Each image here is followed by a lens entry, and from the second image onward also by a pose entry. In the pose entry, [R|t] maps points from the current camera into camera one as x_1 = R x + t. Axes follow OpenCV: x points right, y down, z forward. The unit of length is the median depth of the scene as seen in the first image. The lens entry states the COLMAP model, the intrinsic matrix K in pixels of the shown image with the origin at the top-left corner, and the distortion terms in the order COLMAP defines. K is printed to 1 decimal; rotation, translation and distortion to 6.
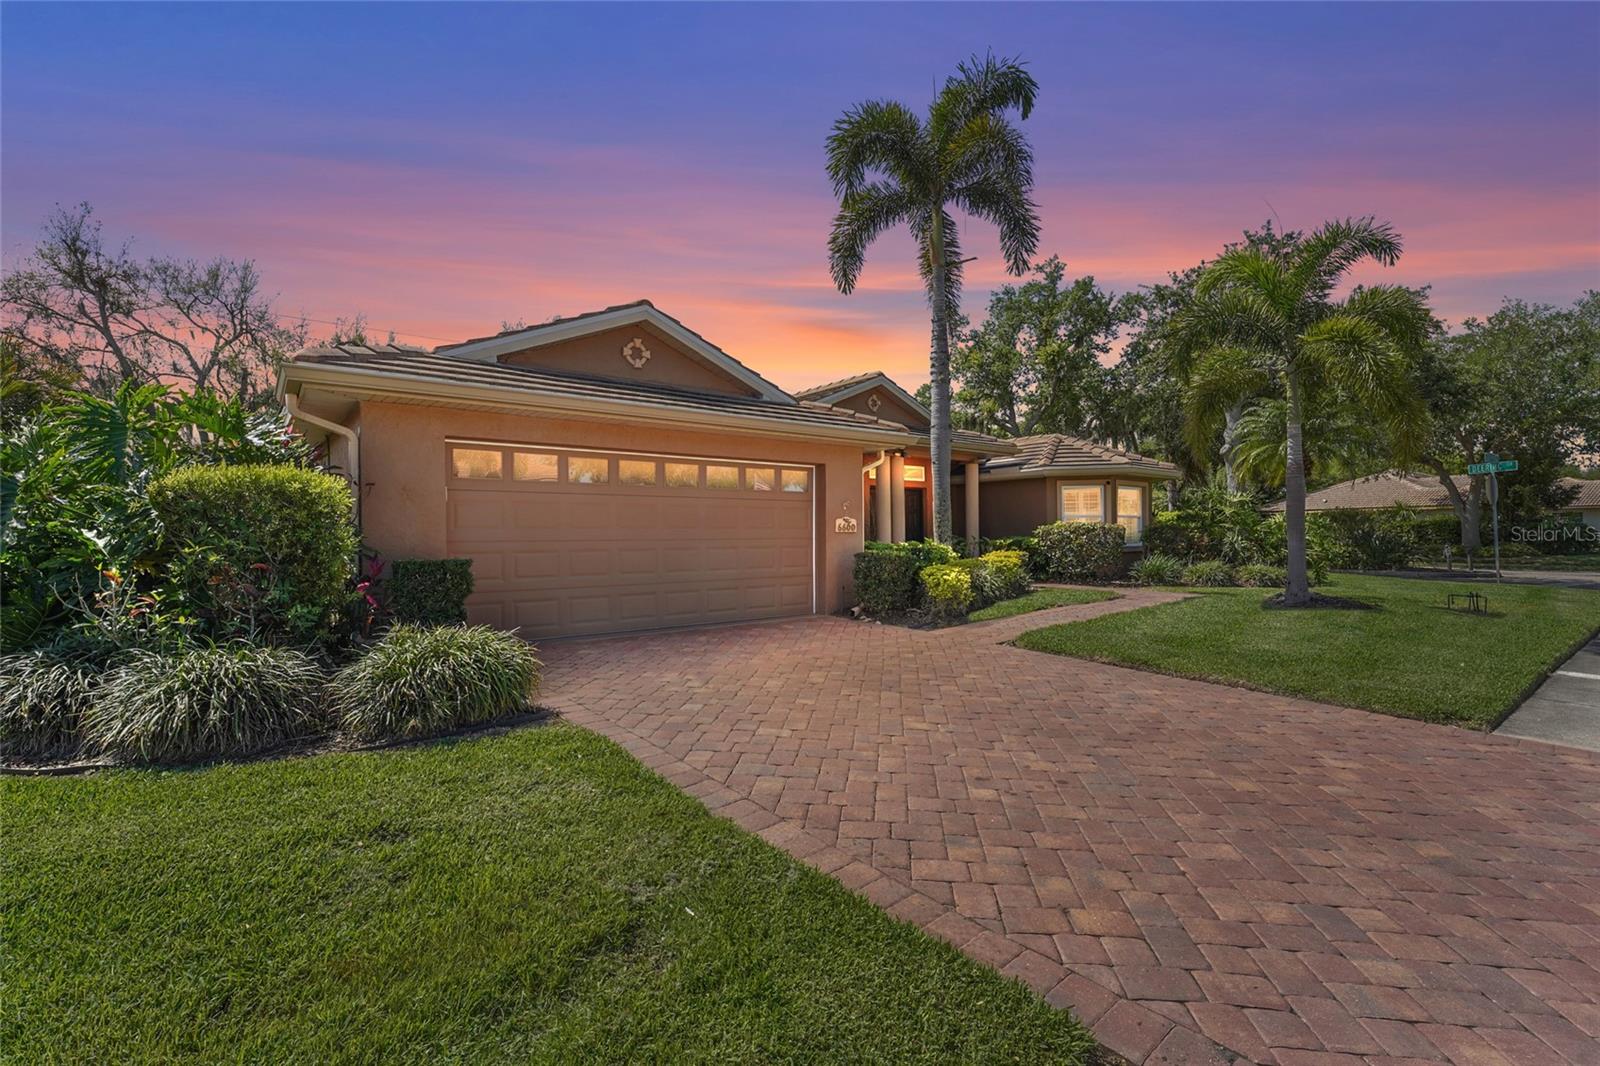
lens RADIAL K [[715.6, 0, 792.6], [0, 715.6, 526.6], [0, 0, 1]] dist [0.000638, 0.001758]
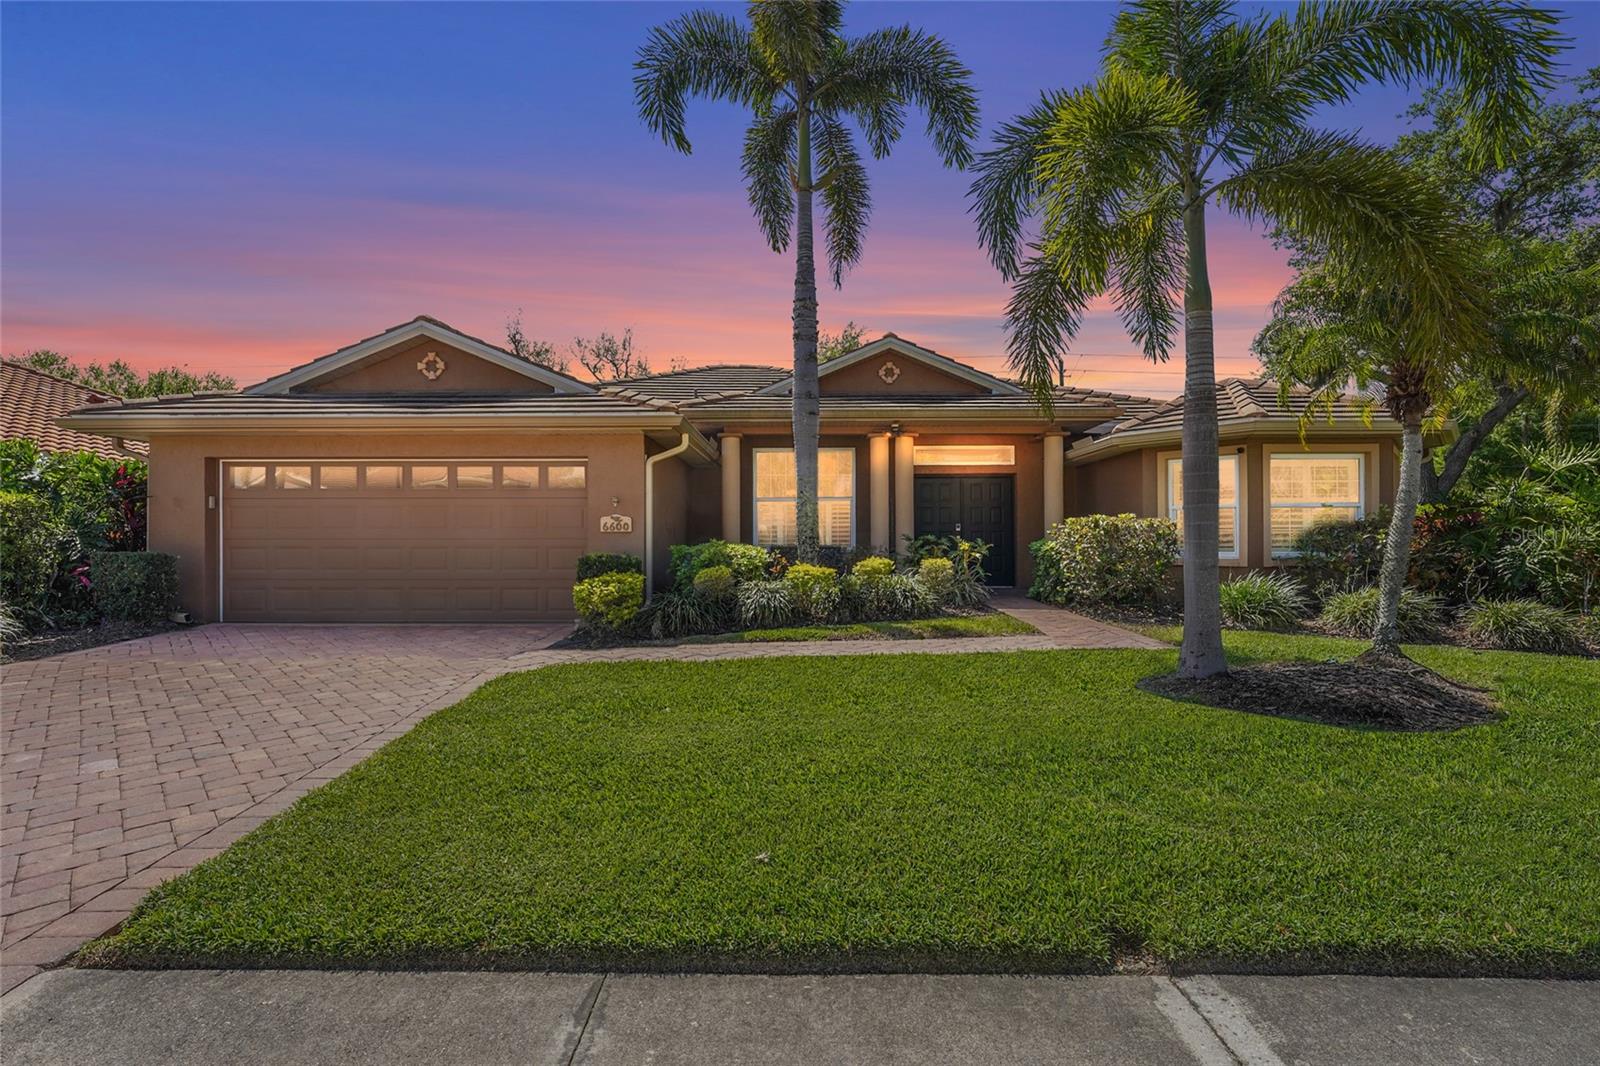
lens RADIAL K [[715.6, 0, 796.1], [0, 715.6, 539.9], [0, 0, 1]] dist [0.000638, 0.001758]
pose [[0.773429, 0.001651, -0.633881, 0.510682], [0.002236, 0.999983, 0.005332, 0.008231], [0.633879, -0.005541, 0.773412, 0.295530]]
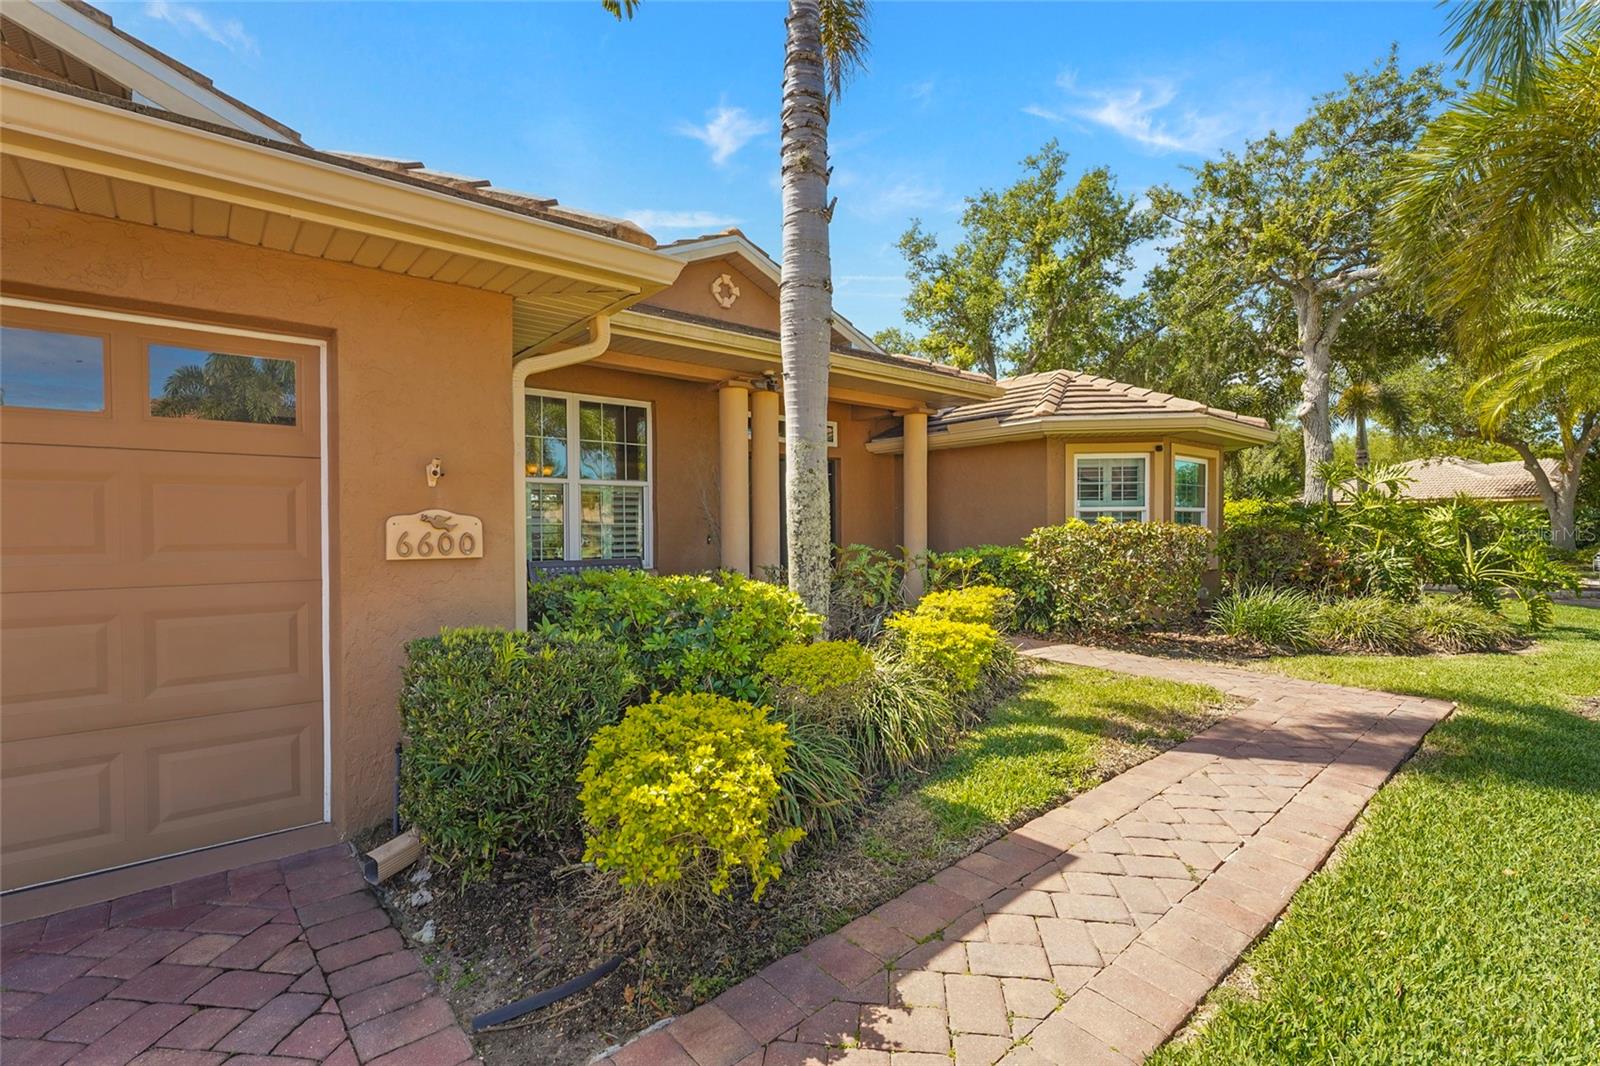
lens RADIAL K [[715.6, 0, 798.3], [0, 715.6, 539.6], [0, 0, 1]] dist [0.000638, 0.001758]
pose [[0.999507, 0.003730, 0.031190, 0.141535], [-0.004756, 0.999447, 0.032908, -0.007690], [-0.031050, -0.033040, 0.998972, 0.438557]]
